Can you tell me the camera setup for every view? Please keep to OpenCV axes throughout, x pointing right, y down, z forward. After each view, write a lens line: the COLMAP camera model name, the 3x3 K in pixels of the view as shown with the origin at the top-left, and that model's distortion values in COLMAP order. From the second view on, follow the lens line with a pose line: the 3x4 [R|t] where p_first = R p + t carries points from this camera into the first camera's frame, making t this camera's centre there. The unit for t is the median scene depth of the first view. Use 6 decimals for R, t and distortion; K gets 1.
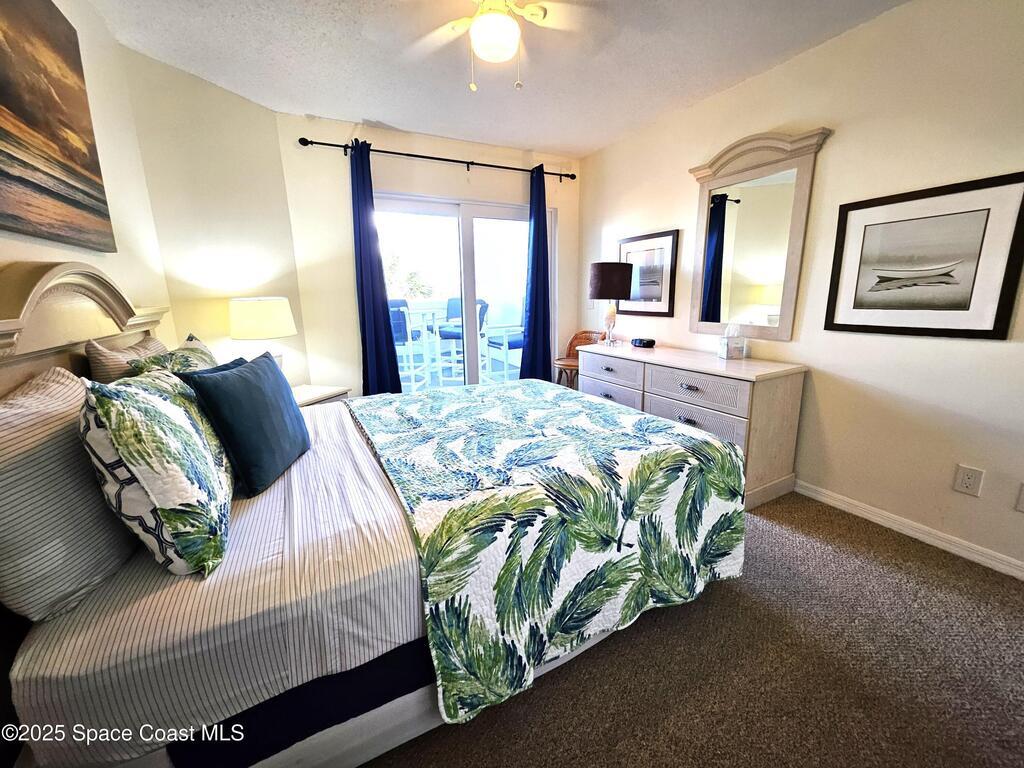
lens RADIAL K [[399.9, 0, 517.5], [0, 399.9, 381.9], [0, 0, 1]] dist [0.007458, -0.004160]
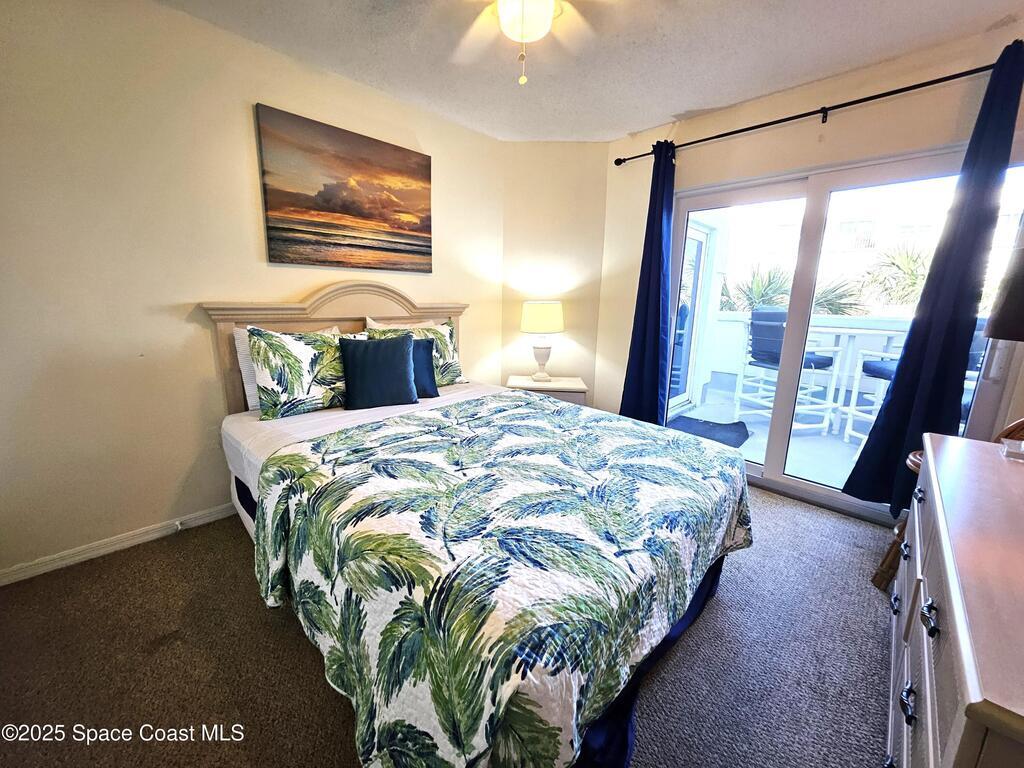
lens RADIAL K [[399.9, 0, 515.3], [0, 399.9, 382.3], [0, 0, 1]] dist [0.007458, -0.004160]
pose [[0.294408, 0.223697, -0.929130, 0.846308], [-0.237979, 0.958755, 0.155422, -0.205253], [0.925575, 0.175356, 0.335500, 0.769778]]
